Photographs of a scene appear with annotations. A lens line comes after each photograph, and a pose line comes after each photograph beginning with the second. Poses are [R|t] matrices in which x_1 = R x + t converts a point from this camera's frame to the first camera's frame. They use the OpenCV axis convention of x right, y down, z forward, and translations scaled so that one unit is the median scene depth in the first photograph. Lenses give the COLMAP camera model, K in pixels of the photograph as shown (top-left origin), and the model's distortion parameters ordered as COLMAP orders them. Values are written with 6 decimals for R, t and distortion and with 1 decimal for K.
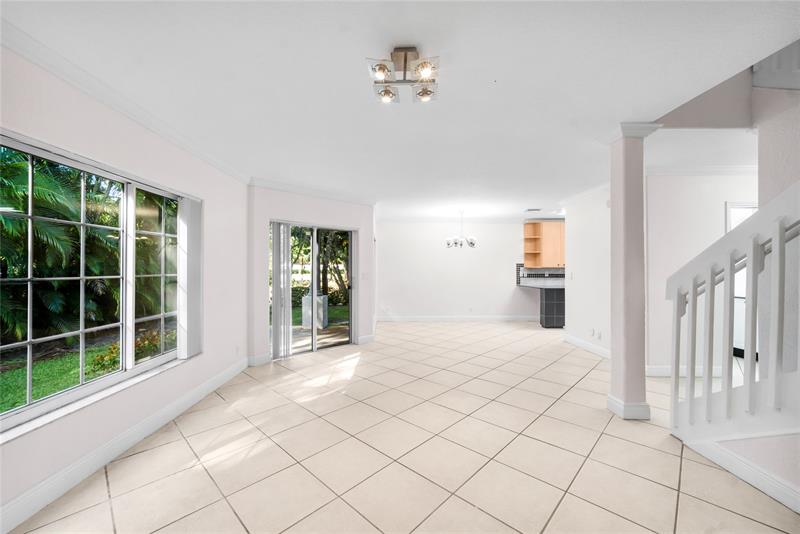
lens RADIAL K [[314.6, 0, 402.3], [0, 314.6, 265.6], [0, 0, 1]] dist [-0.000918, -0.000043]
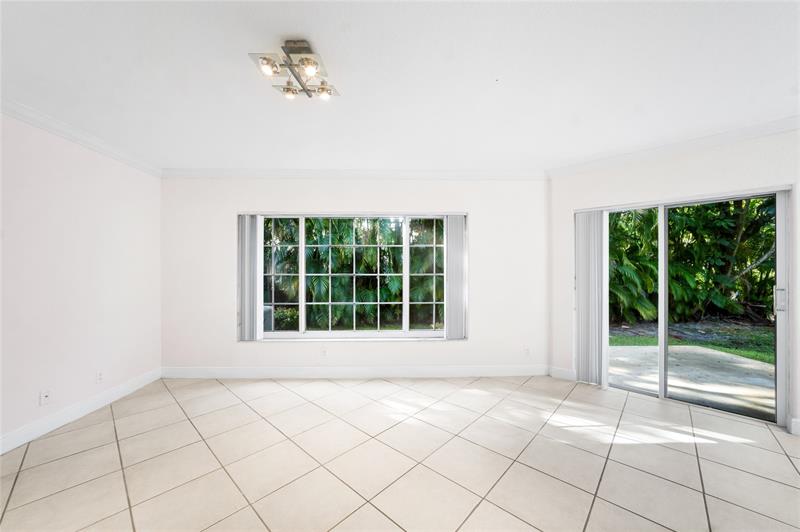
lens RADIAL K [[312.2, 0, 400.0], [0, 312.2, 266.0], [0, 0, 1]] dist [-0.000163, 0.006749]
pose [[0.029684, -0.004945, -0.999547, 0.564822], [0.009359, 0.999945, -0.004669, -0.001241], [0.999516, -0.009216, 0.029728, 0.721999]]
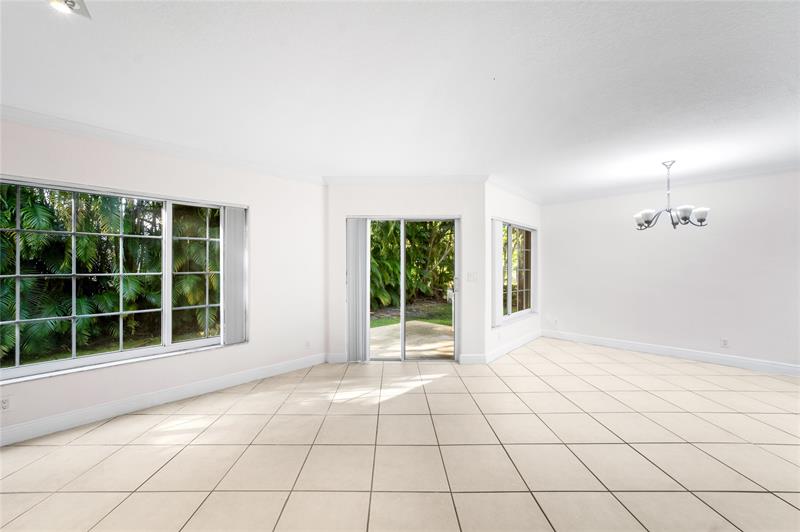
lens RADIAL K [[314.6, 0, 402.3], [0, 314.6, 264.6], [0, 0, 1]] dist [-0.000918, -0.000043]
pose [[0.702317, -0.001906, -0.711862, 0.559849], [0.007653, 0.999959, 0.004874, -0.000853], [0.711824, -0.008871, 0.702302, 0.615982]]
